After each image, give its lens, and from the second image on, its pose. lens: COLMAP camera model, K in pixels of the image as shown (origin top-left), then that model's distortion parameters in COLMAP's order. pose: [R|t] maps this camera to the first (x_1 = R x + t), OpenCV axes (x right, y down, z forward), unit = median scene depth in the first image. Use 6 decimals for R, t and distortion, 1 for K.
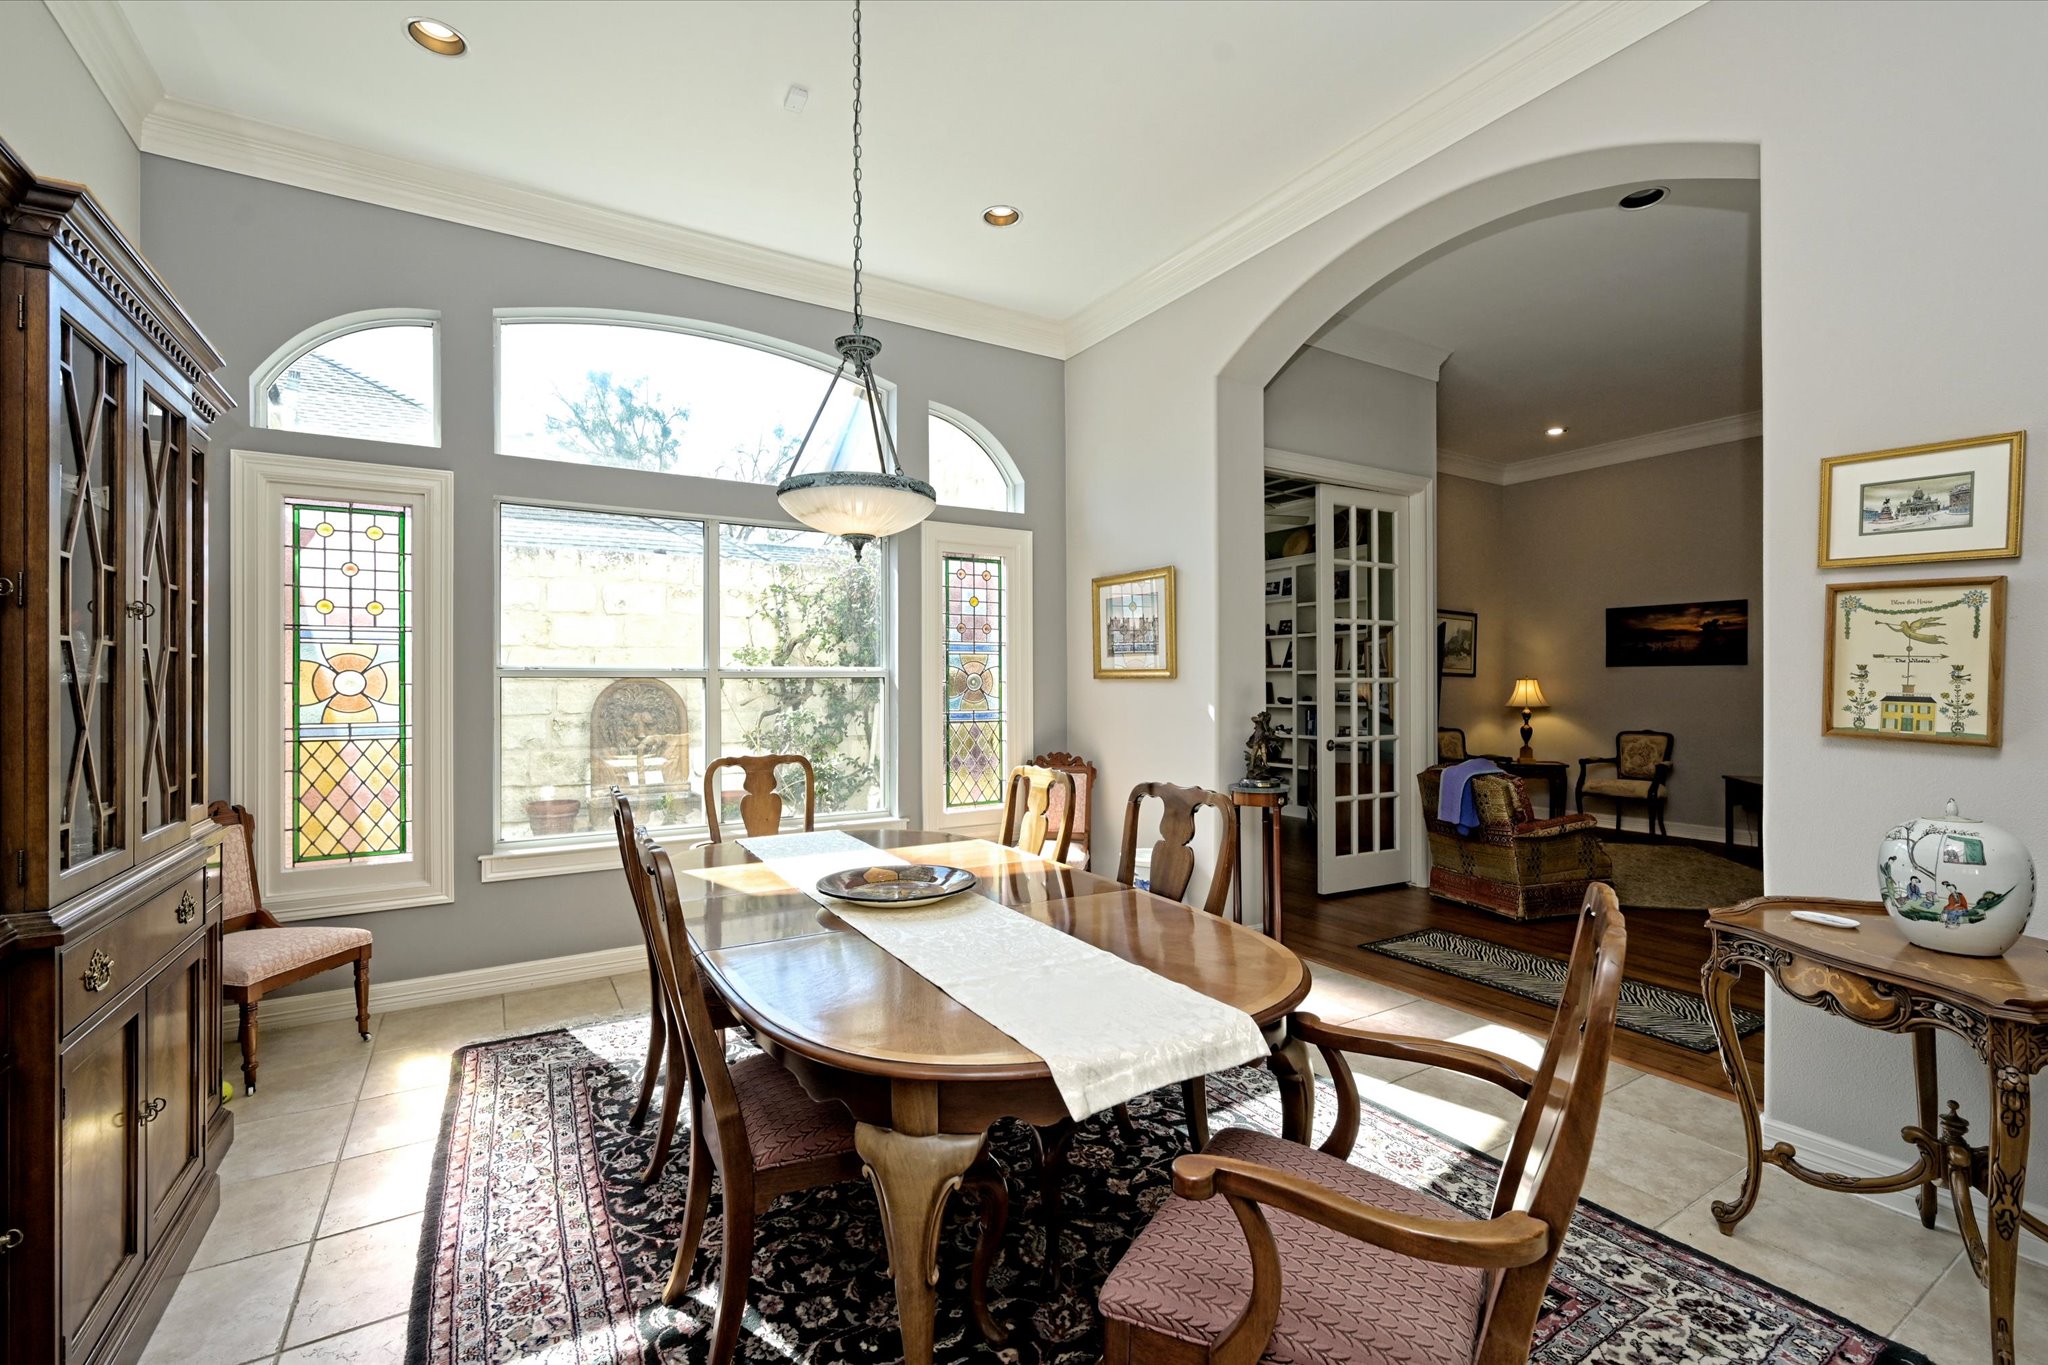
lens RADIAL K [[878.9, 0, 1024.0], [0, 878.9, 682.5], [0, 0, 1]] dist [-0.000658, -0.000006]
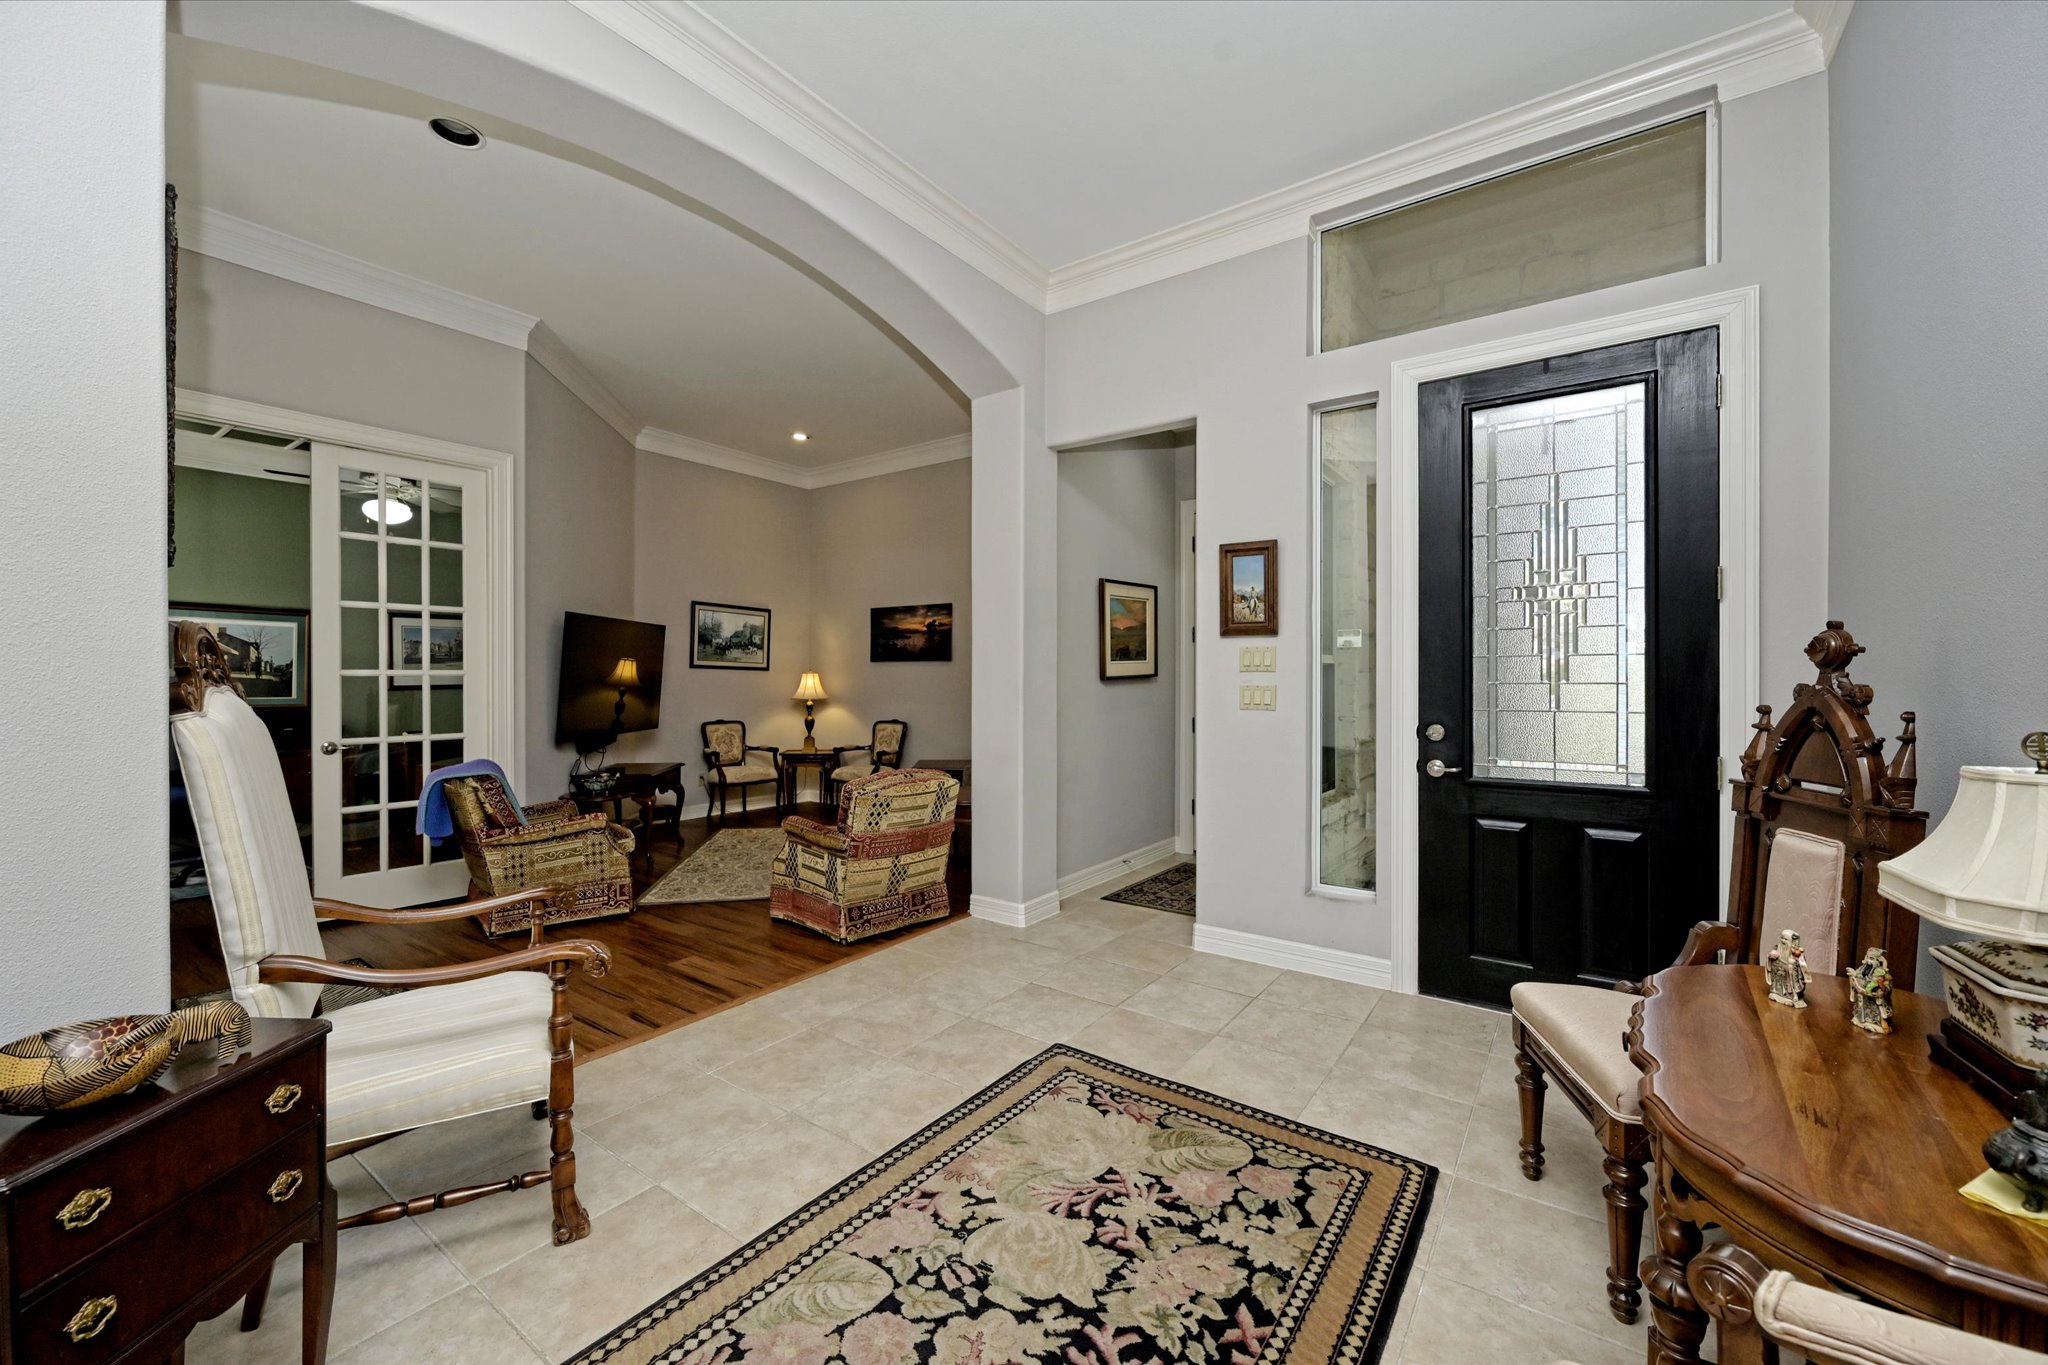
lens RADIAL K [[812.2, 0, 1024.0], [0, 812.2, 682.5], [0, 0, 1]] dist [-0.001766, -0.000010]
pose [[0.921946, -0.000549, 0.387318, 0.802290], [-0.003018, 0.999958, 0.008599, -0.002544], [-0.387306, -0.009097, 0.921906, 0.006241]]
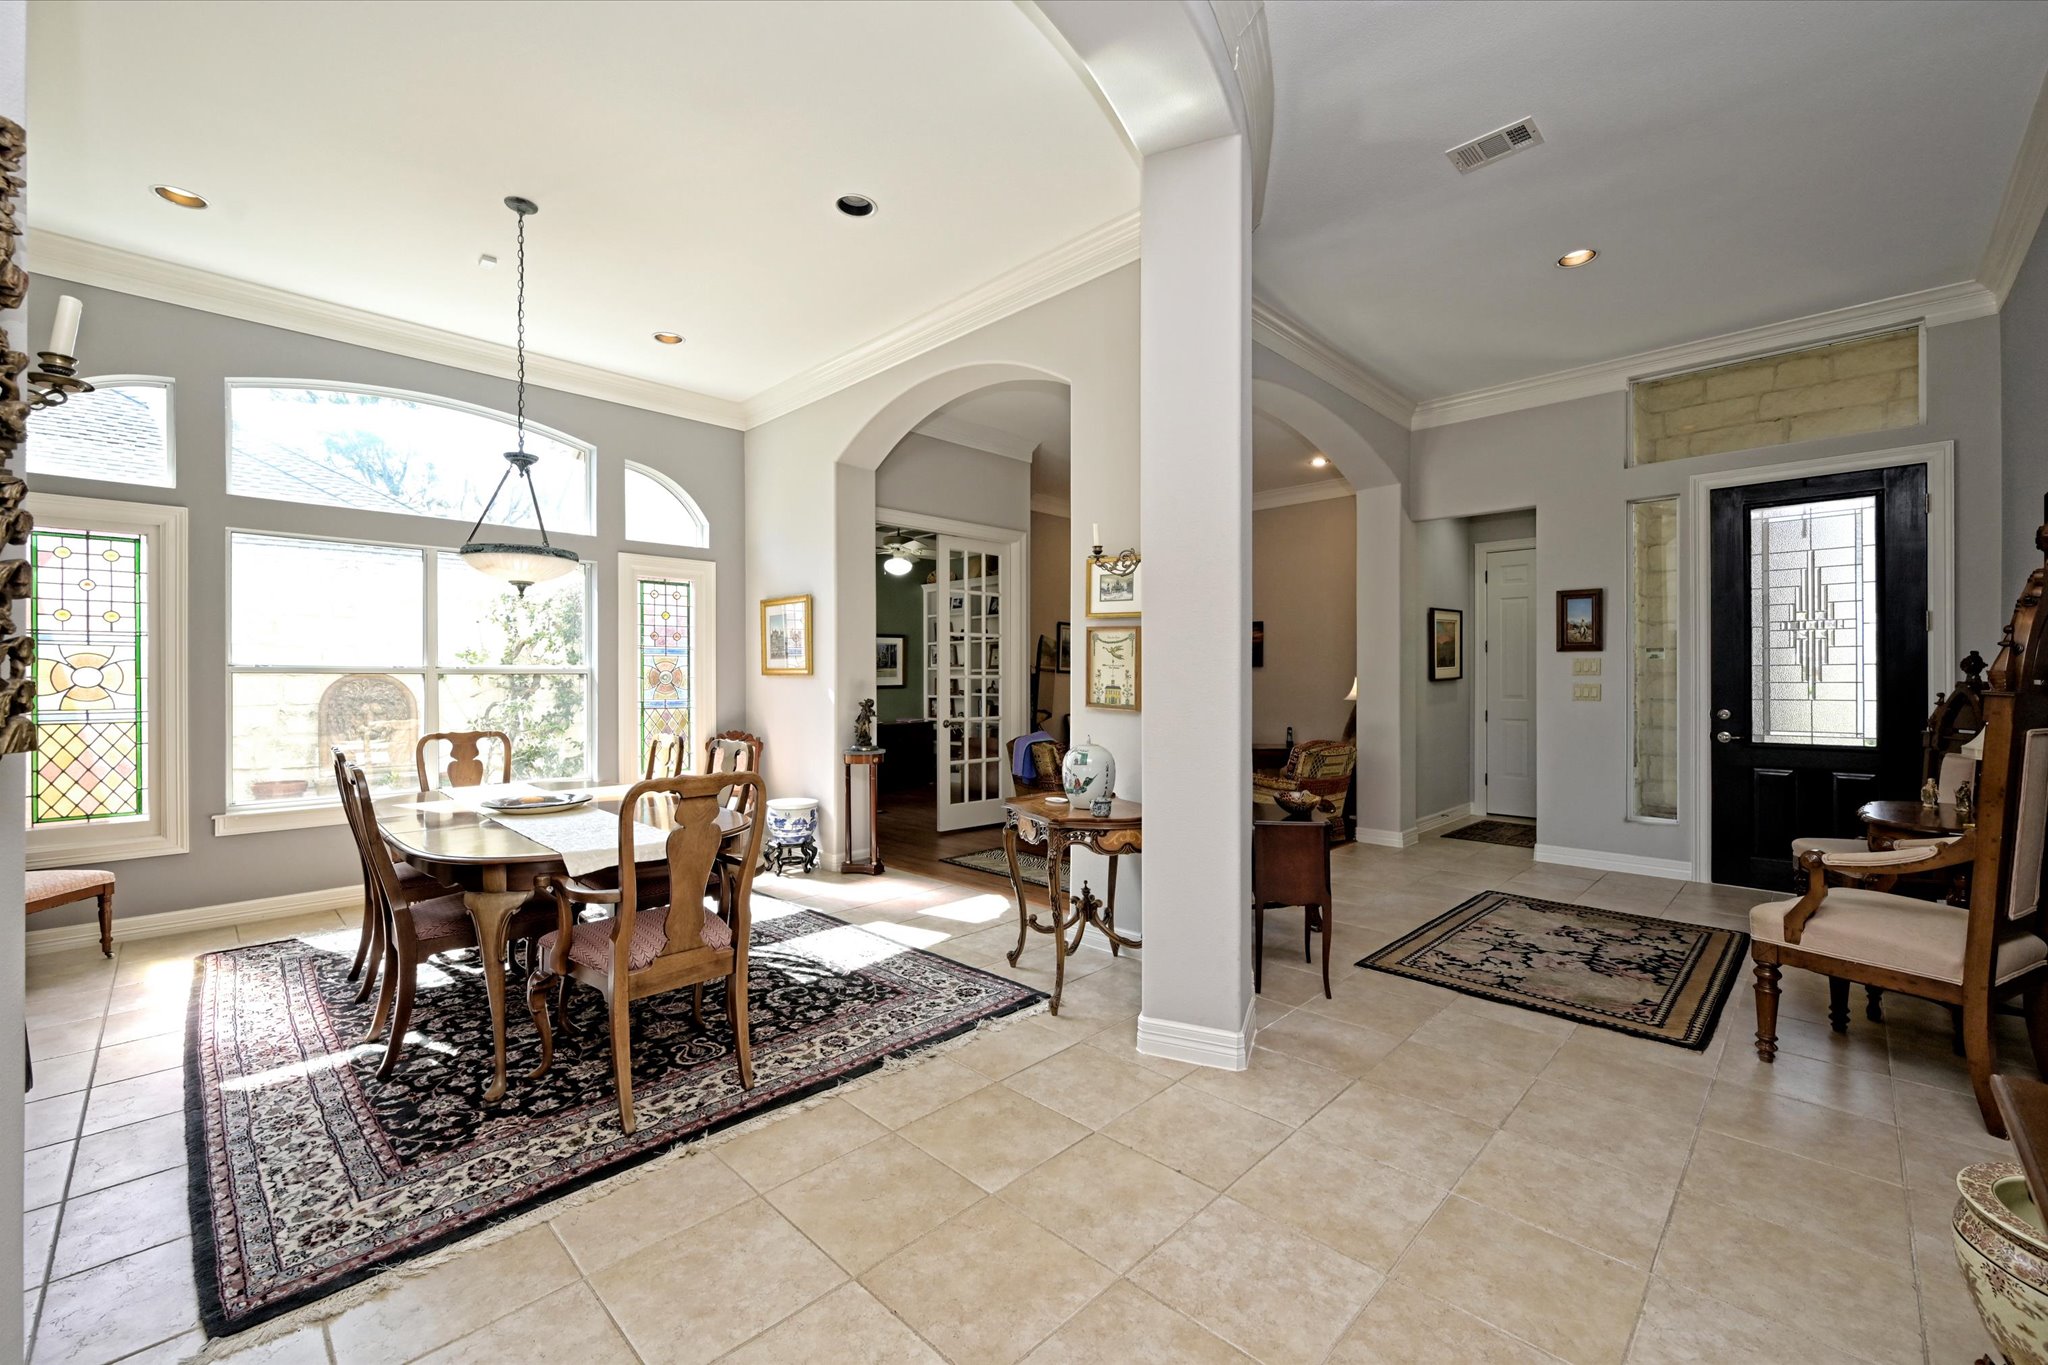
lens RADIAL K [[836.5, 0, 1028.8], [0, 836.5, 681.9], [0, 0, 1]] dist [-0.000766, 0.000267]
pose [[0.970565, 0.000980, 0.240836, 0.189429], [-0.002000, 0.999990, 0.003991, -0.000077], [-0.240830, -0.004355, 0.970557, -0.372506]]
